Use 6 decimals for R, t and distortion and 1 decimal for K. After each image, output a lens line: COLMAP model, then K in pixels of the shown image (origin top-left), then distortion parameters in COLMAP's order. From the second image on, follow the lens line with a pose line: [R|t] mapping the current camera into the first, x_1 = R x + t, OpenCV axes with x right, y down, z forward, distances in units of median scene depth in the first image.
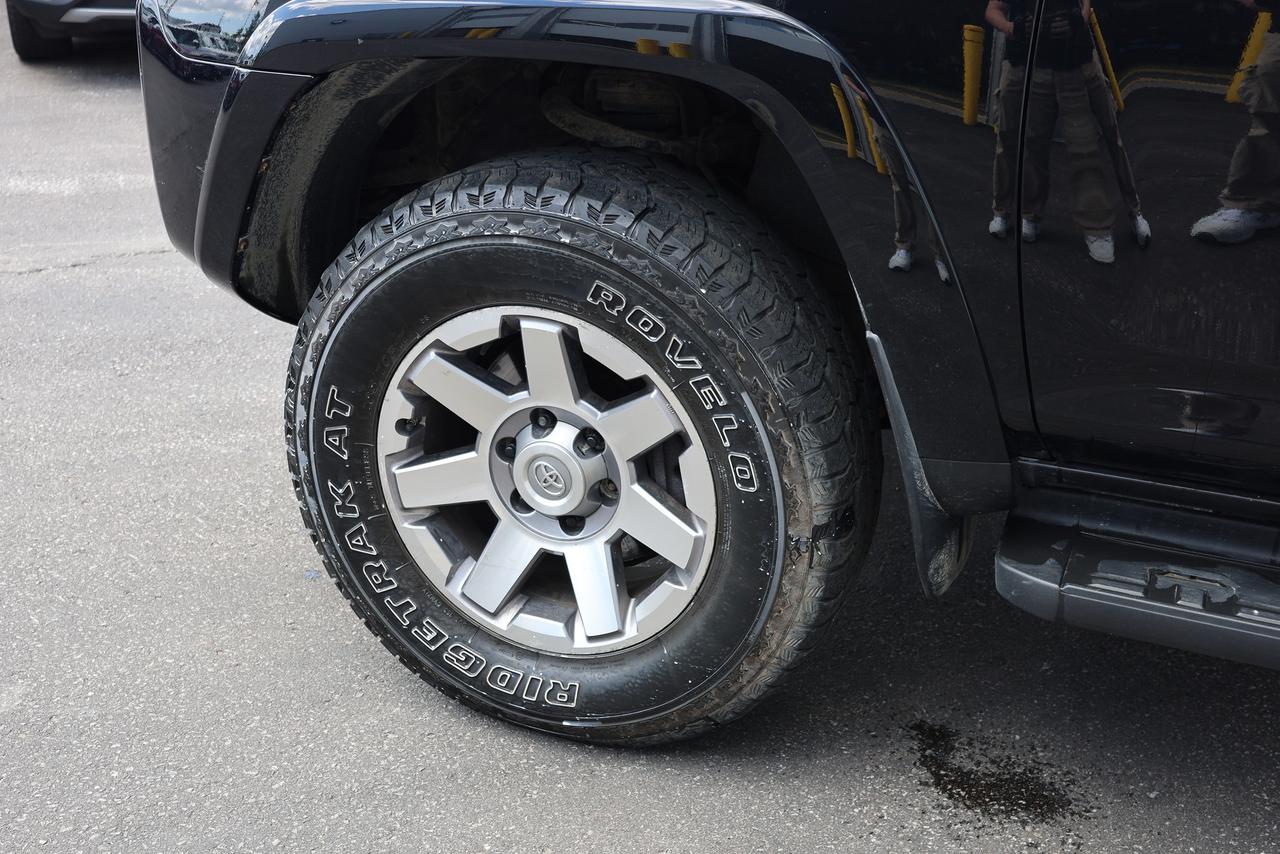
lens RADIAL K [[1392.4, 0, 640.2], [0, 1392.4, 430.6], [0, 0, 1]] dist [-0.010354, 0.000000]
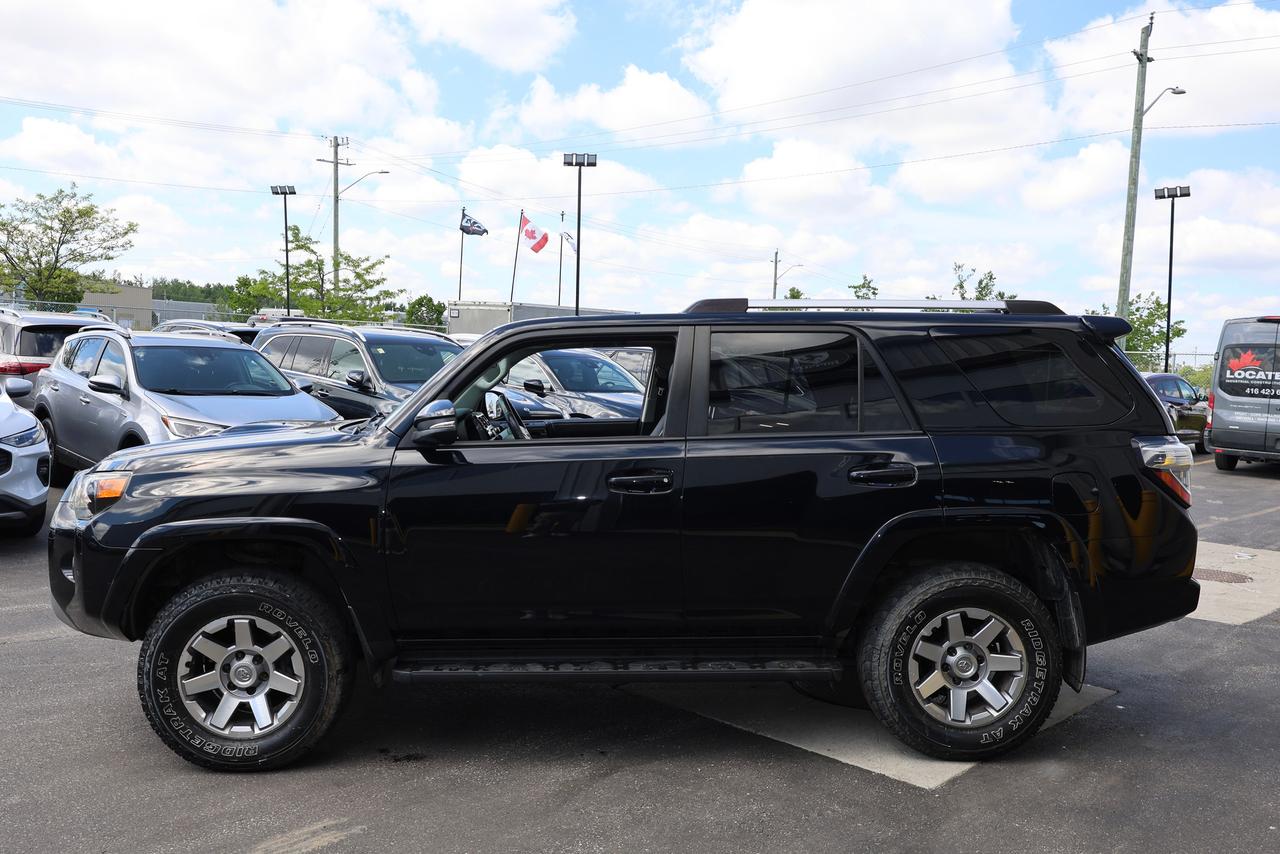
lens RADIAL K [[1067.5, 0, 645.4], [0, 1067.5, 432.1], [0, 0, 1]] dist [-0.005722, -0.003796]
pose [[0.899475, -0.032809, 0.435738, -0.274856], [0.171641, 0.943557, -0.283266, 0.346097], [-0.401850, 0.329581, 0.854338, -1.499014]]
